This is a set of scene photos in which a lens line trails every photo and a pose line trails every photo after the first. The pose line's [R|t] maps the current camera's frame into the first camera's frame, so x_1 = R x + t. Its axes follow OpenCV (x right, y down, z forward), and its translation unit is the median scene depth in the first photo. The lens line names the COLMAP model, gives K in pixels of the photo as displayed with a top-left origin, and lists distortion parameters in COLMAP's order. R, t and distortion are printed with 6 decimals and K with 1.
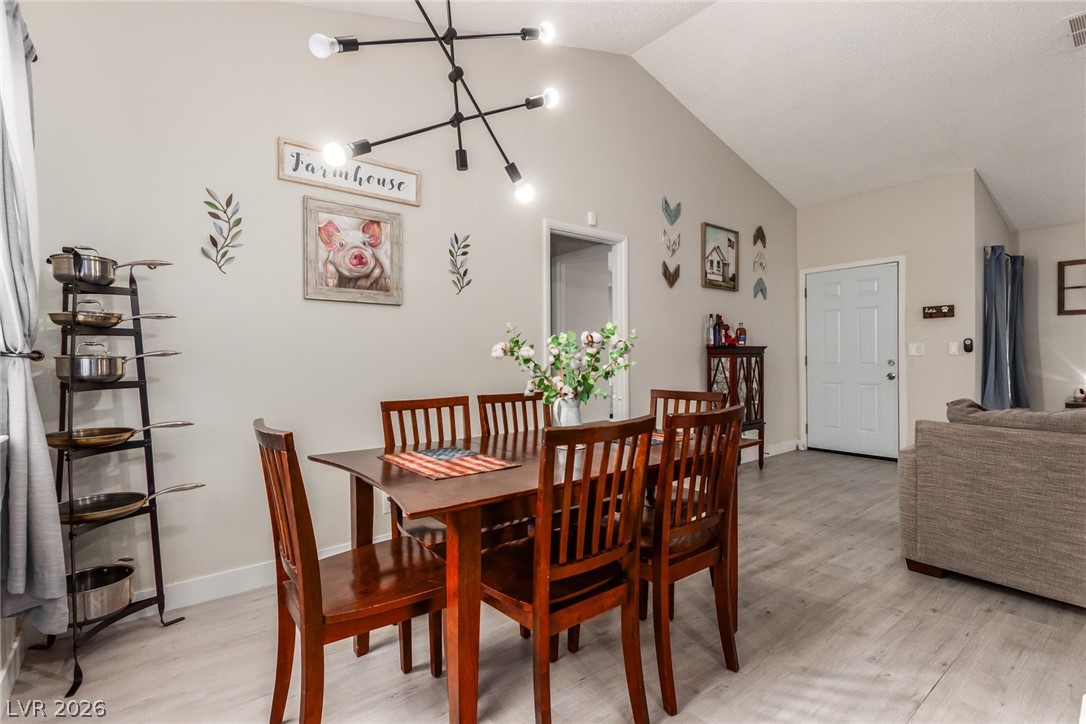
lens RADIAL K [[505.1, 0, 540.3], [0, 505.1, 366.0], [0, 0, 1]] dist [0.014070, -0.000060]
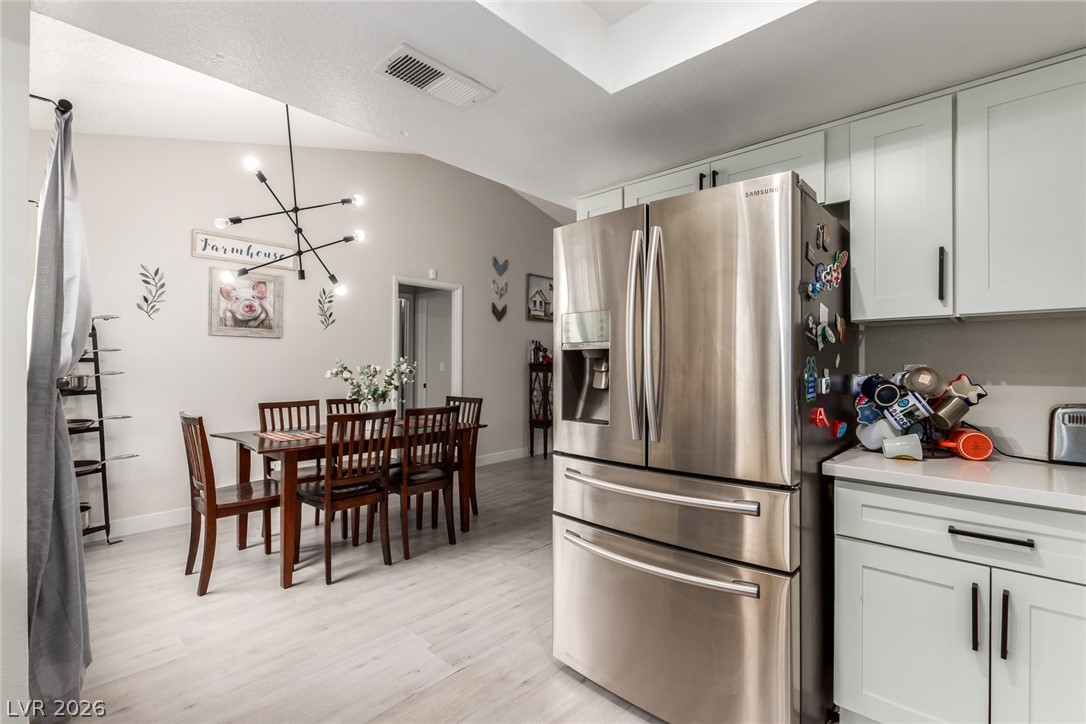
lens RADIAL K [[505.1, 0, 540.3], [0, 505.1, 366.0], [0, 0, 1]] dist [0.014070, -0.000060]
pose [[0.989591, 0.011218, 0.143469, 0.338854], [-0.009842, 0.999899, -0.010297, -0.040486], [-0.143570, 0.008778, 0.989601, -0.735268]]
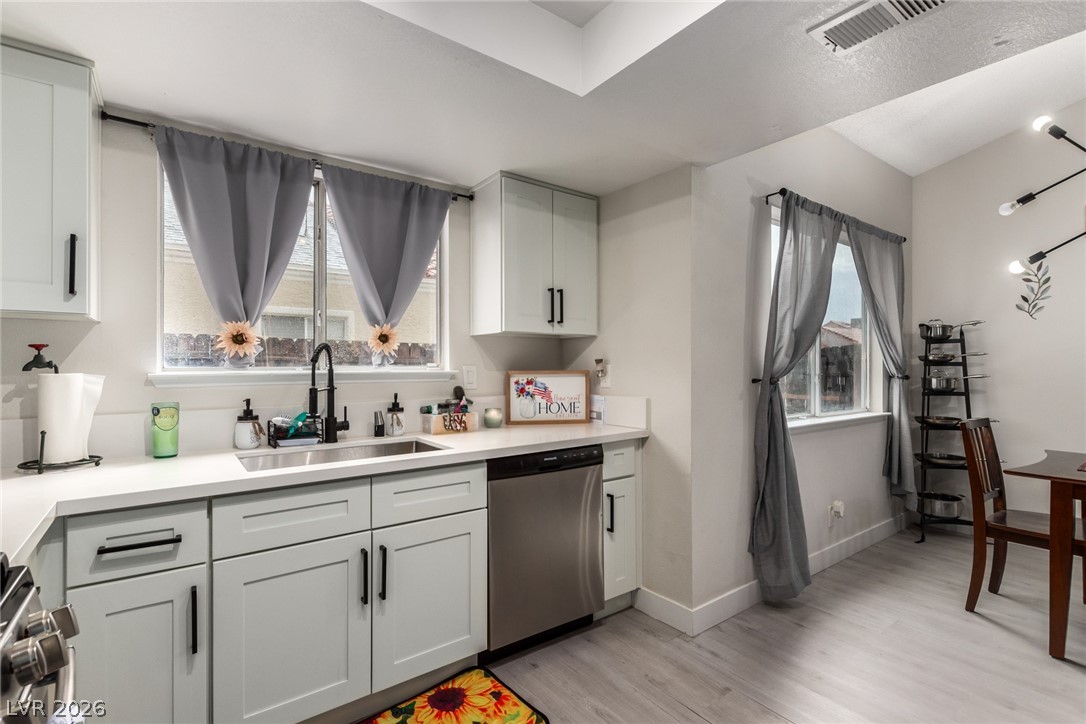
lens RADIAL K [[505.1, 0, 540.3], [0, 505.1, 366.0], [0, 0, 1]] dist [0.014070, -0.000060]
pose [[-0.013755, 0.005197, -0.999892, 0.882100], [-0.010401, 0.999932, 0.005341, -0.048746], [0.999851, 0.010473, -0.013700, -0.380618]]
